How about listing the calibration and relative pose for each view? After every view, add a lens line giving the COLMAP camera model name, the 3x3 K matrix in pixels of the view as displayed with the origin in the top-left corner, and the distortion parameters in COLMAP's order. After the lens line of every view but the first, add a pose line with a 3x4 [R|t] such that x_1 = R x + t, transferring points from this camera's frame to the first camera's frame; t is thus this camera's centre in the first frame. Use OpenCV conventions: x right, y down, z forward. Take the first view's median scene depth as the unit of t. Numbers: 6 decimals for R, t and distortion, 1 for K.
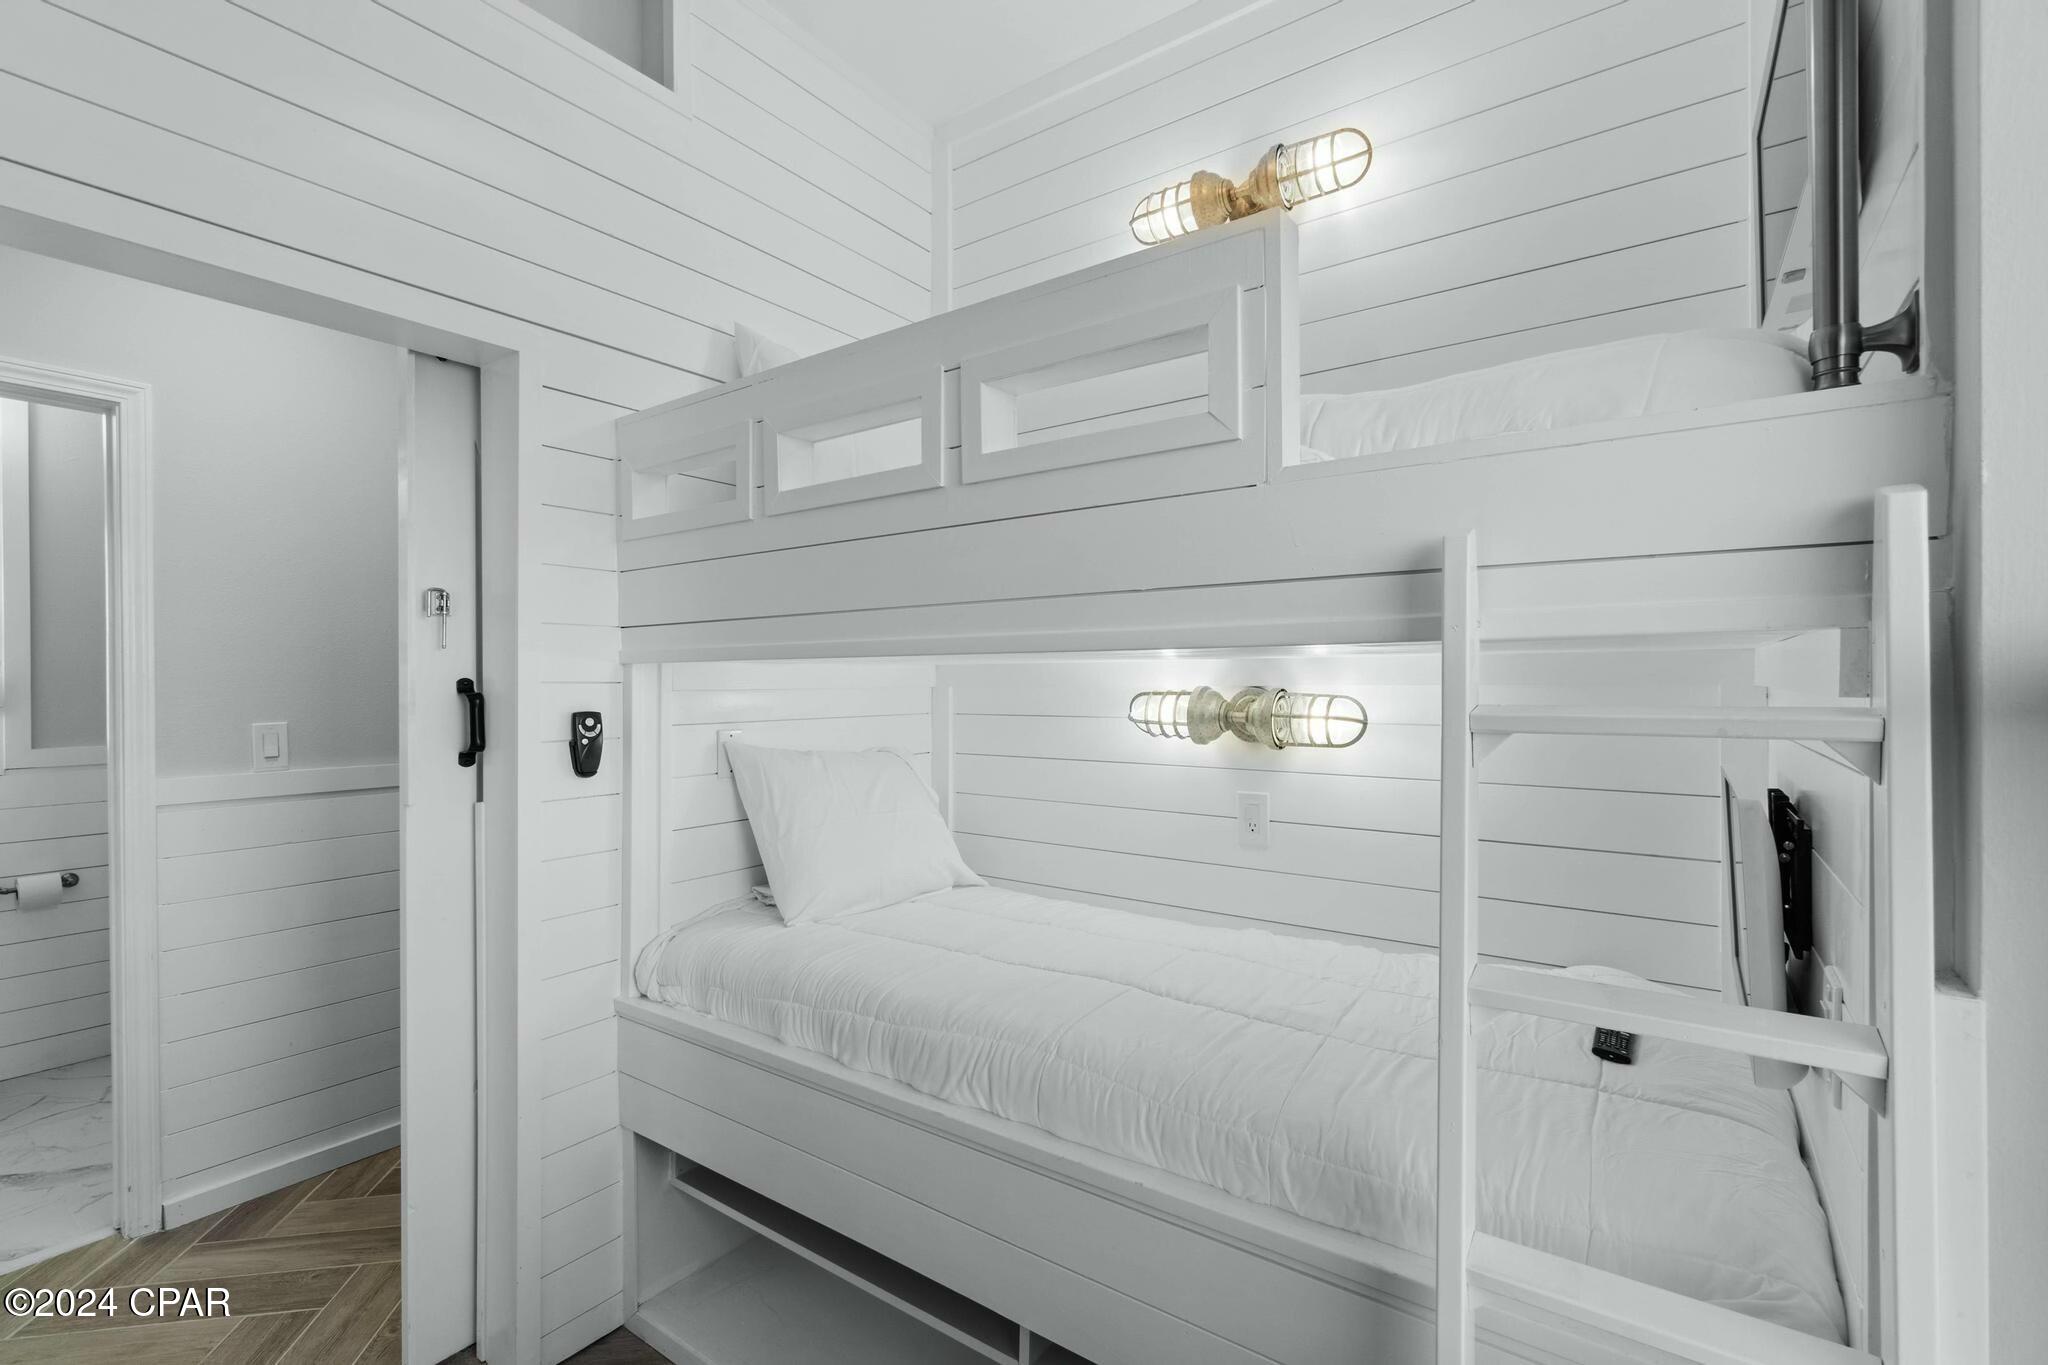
lens RADIAL K [[891.8, 0, 1027.1], [0, 891.8, 653.8], [0, 0, 1]] dist [-0.000259, -0.000051]
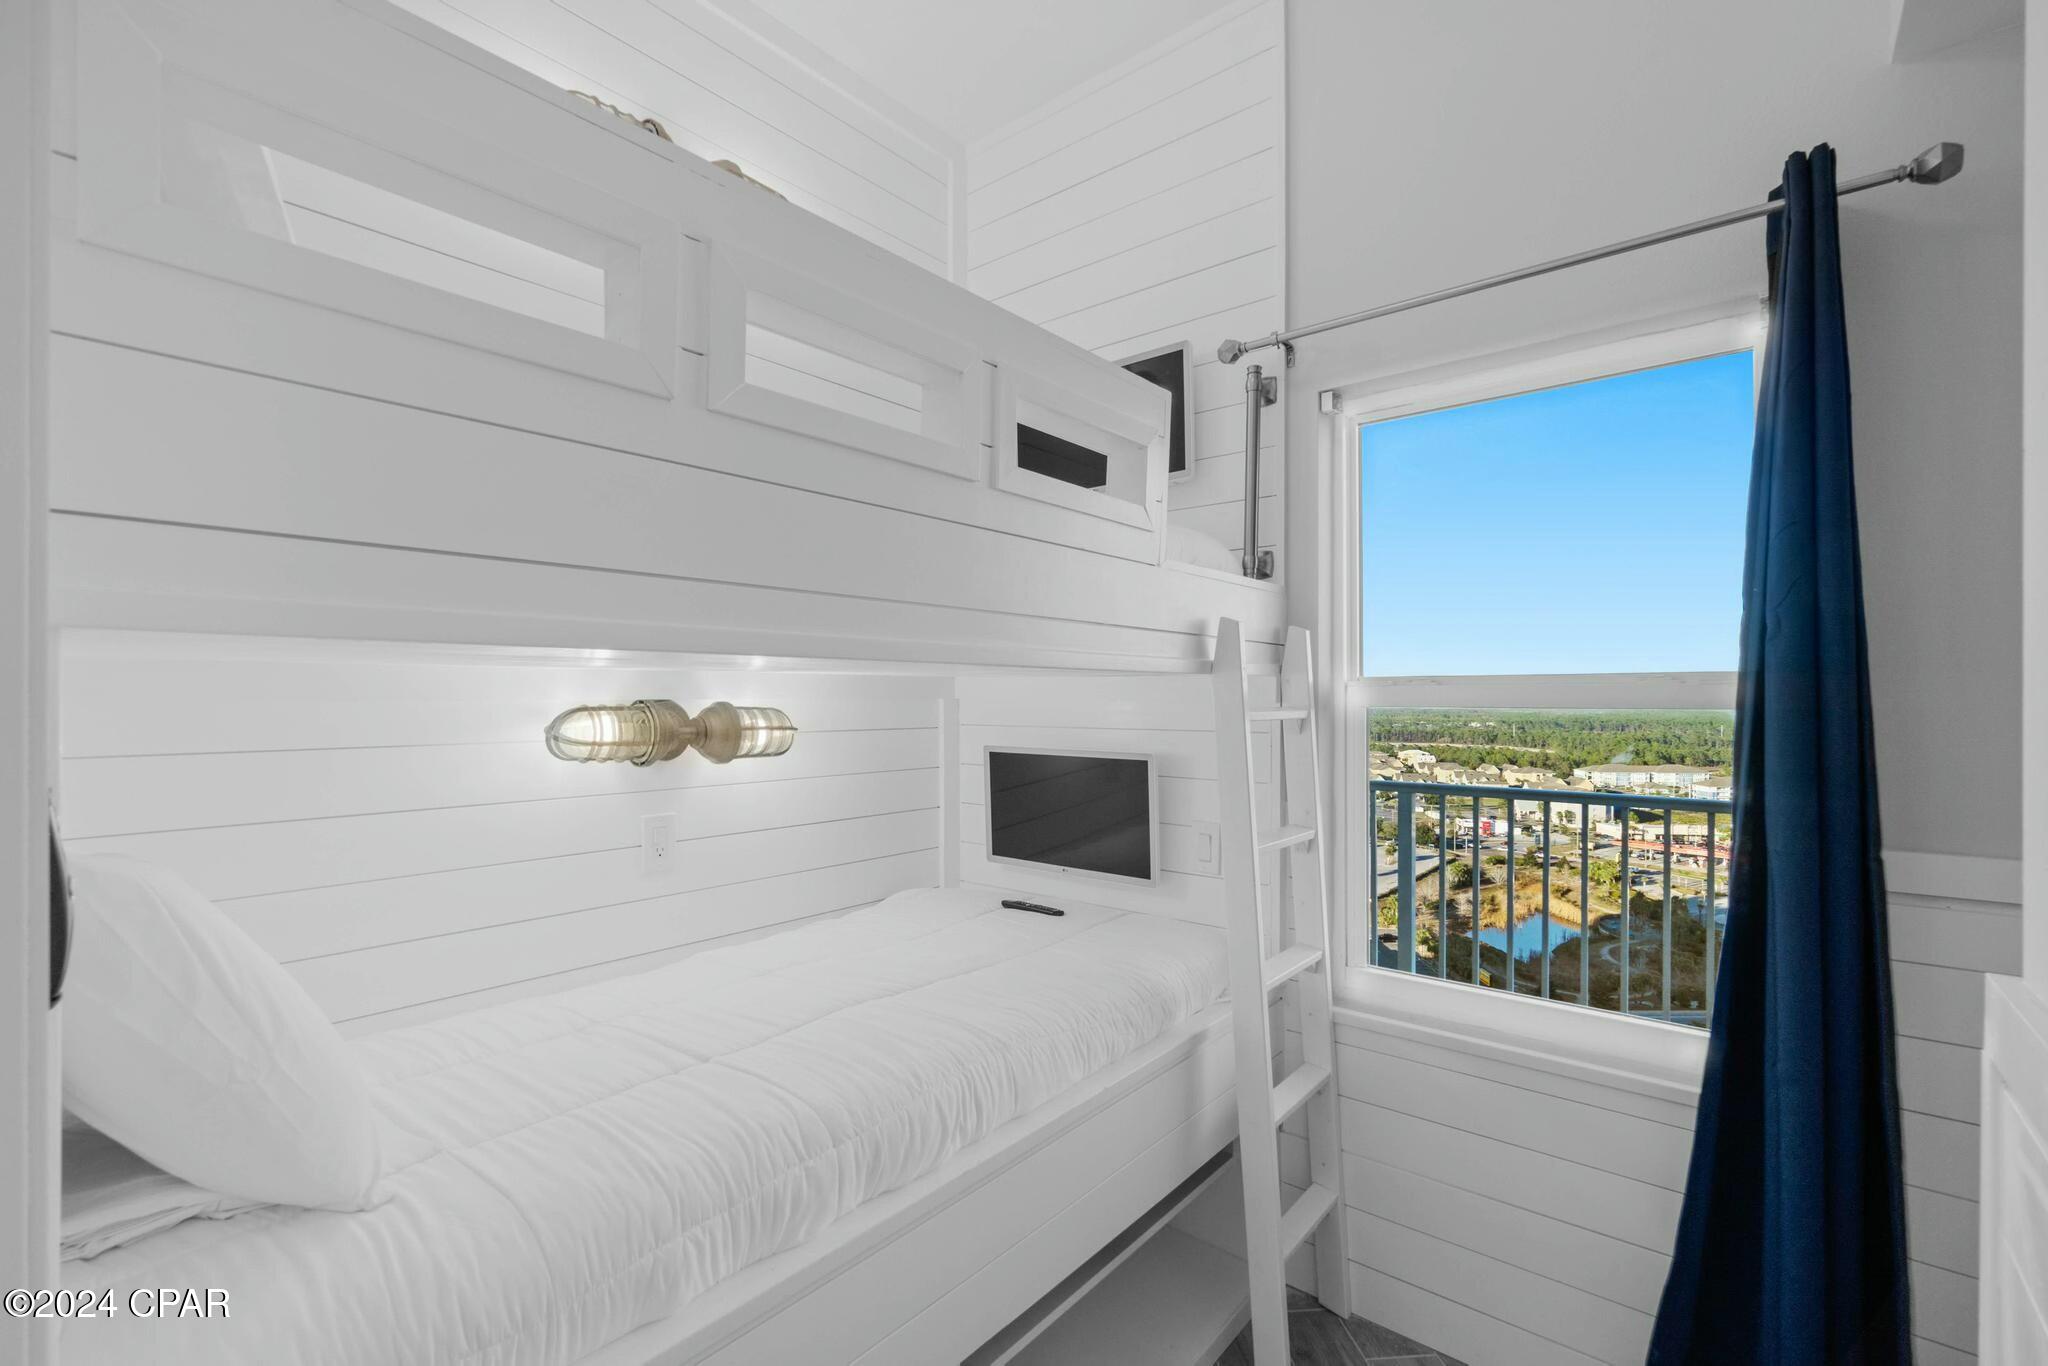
lens RADIAL K [[905.2, 0, 1013.7], [0, 905.2, 684.5], [0, 0, 1]] dist [-0.001174, -0.000134]
pose [[0.080008, 0.024351, 0.996497, -0.783543], [-0.044006, 0.998813, -0.020875, 0.034970], [-0.995822, -0.042182, 0.080984, 0.702075]]
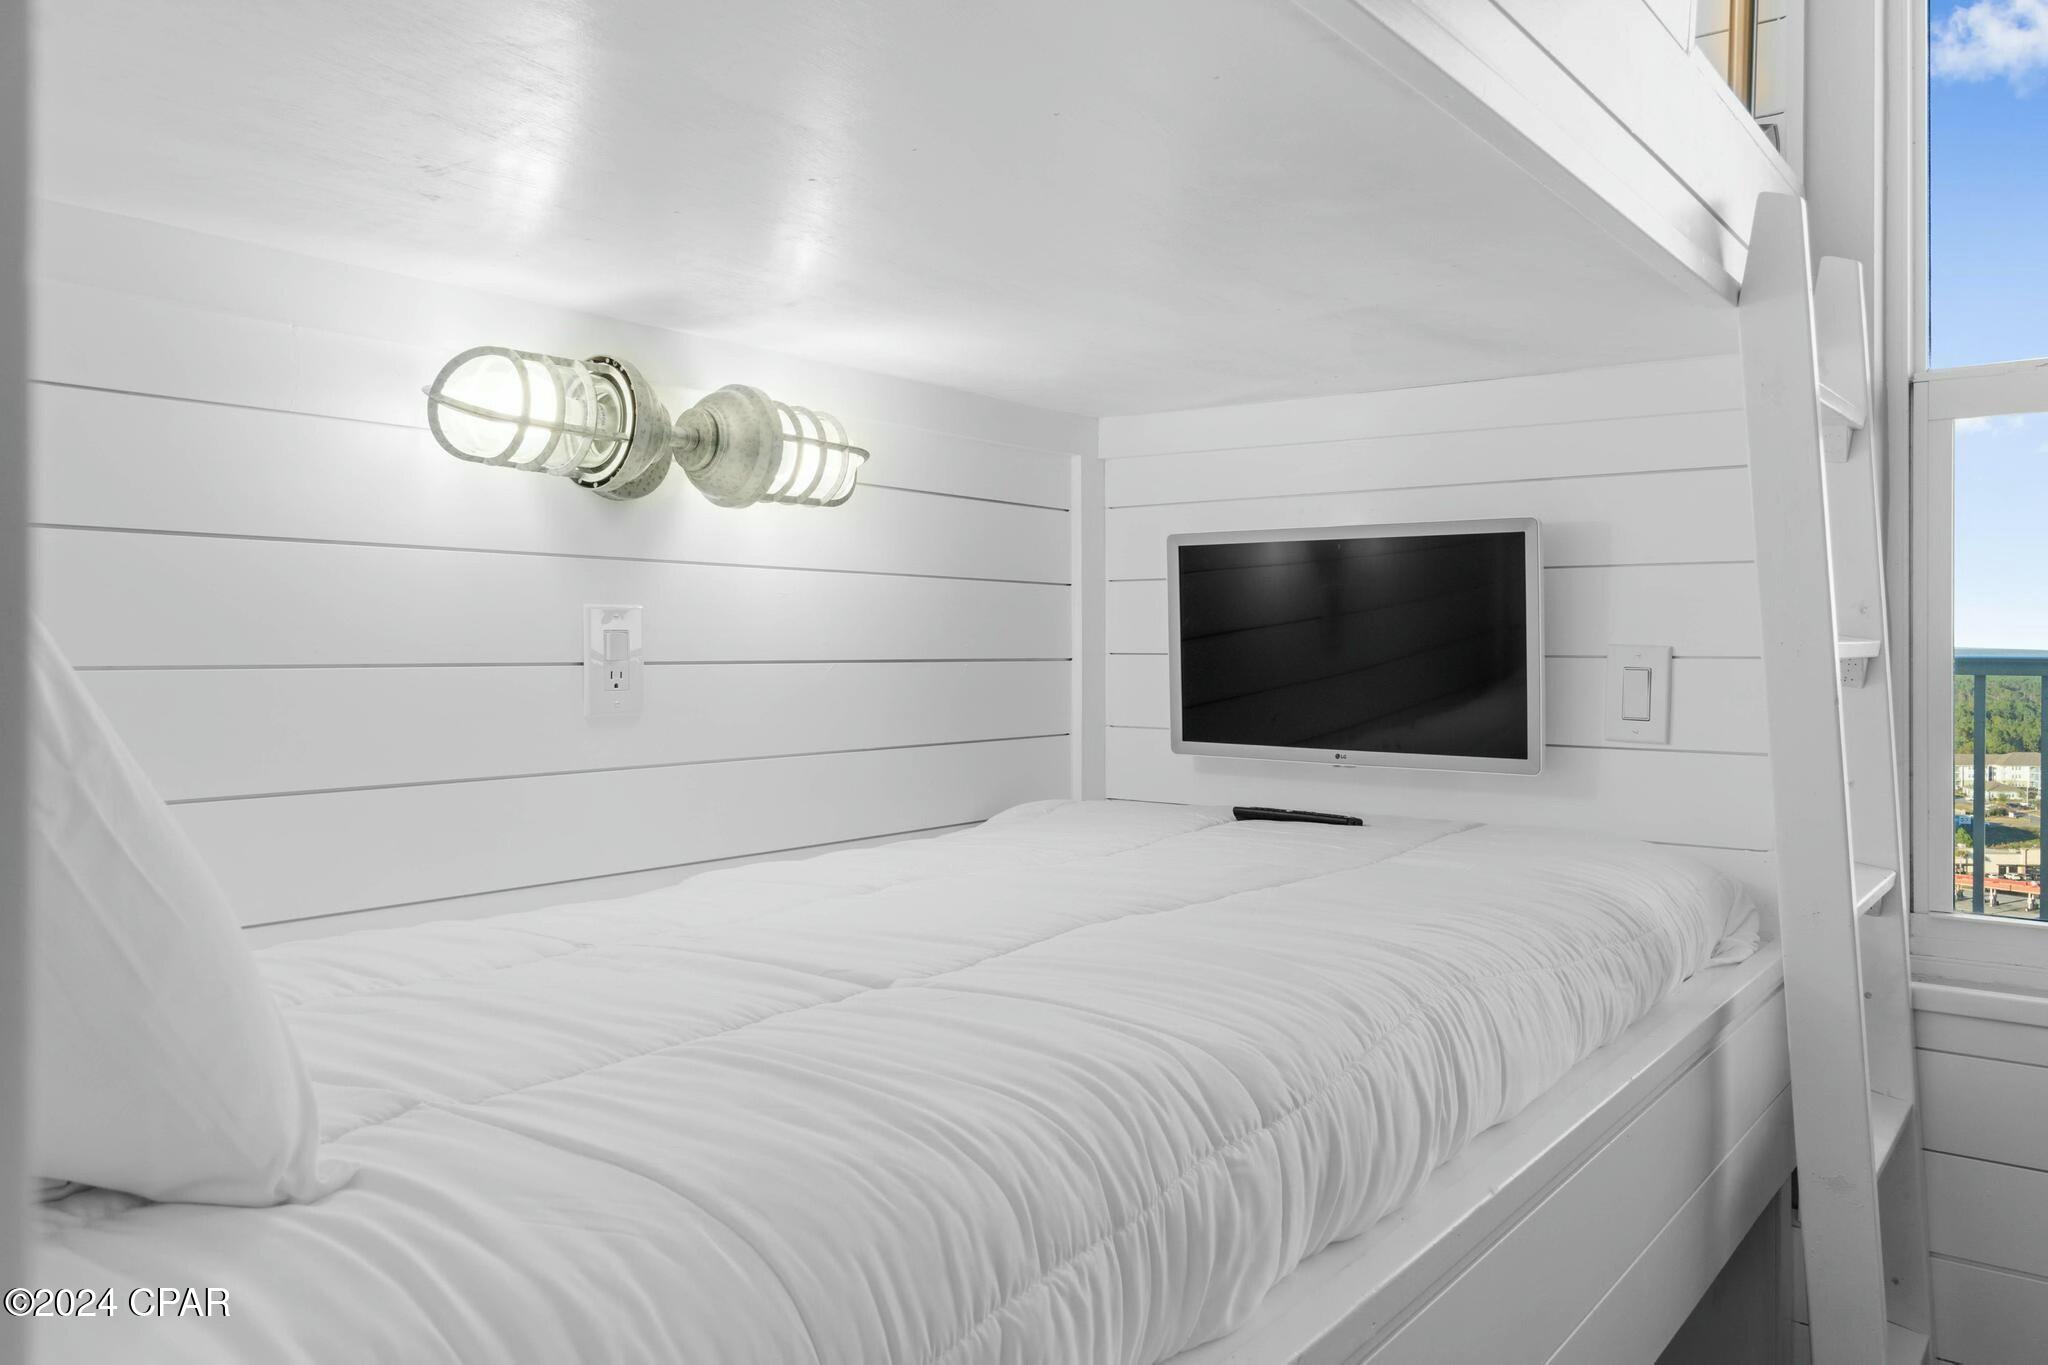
lens RADIAL K [[1493.1, 0, 1026.5], [0, 1493.1, 609.3], [0, 0, 1]] dist [0.005405, 0.000286]
pose [[0.031799, 0.034141, 0.998911, -0.622331], [-0.050394, 0.998200, -0.032513, 0.211787], [-0.998223, -0.049305, 0.033462, 0.933334]]
